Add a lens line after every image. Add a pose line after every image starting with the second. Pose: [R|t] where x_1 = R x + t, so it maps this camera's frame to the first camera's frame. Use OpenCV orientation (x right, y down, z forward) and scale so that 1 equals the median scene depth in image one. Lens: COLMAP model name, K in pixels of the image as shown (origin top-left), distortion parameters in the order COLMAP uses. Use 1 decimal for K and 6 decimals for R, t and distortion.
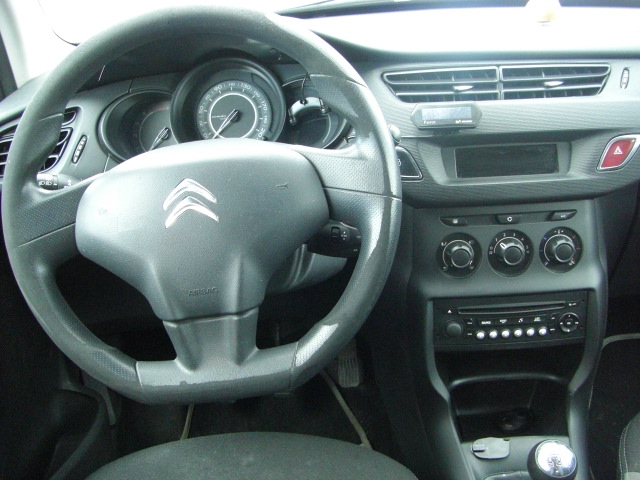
lens RADIAL K [[733.3, 0, 320.0], [0, 733.3, 240.0], [0, 0, 1]] dist [-0.181305, 0.086006]
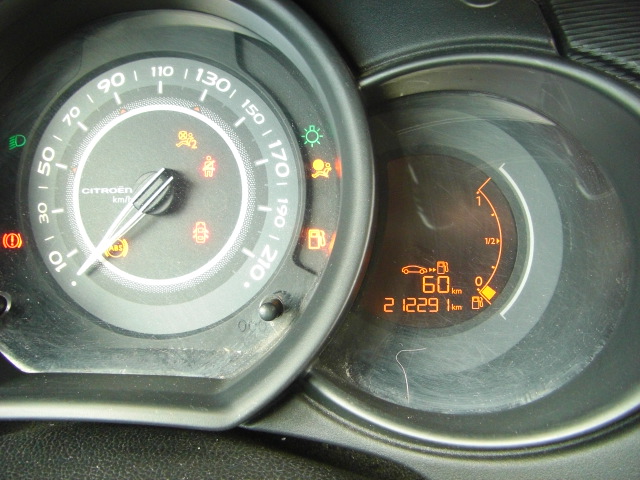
lens RADIAL K [[733.3, 0, 320.0], [0, 733.3, 240.0], [0, 0, 1]] dist [-0.181305, 0.086006]
pose [[0.997631, 0.057821, -0.037261, -0.056887], [-0.058554, 0.998106, -0.018887, -0.170393], [0.036099, 0.021024, 0.999127, 0.832958]]
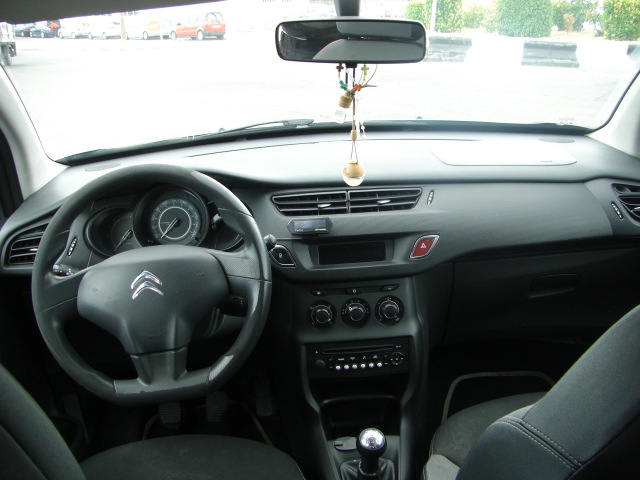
lens RADIAL K [[733.3, 0, 320.0], [0, 733.3, 240.0], [0, 0, 1]] dist [-0.181305, 0.086006]
pose [[0.997888, -0.006486, 0.064632, 0.088846], [0.012231, 0.995966, -0.088895, 0.000410], [-0.063794, 0.089498, 0.993942, -0.546496]]
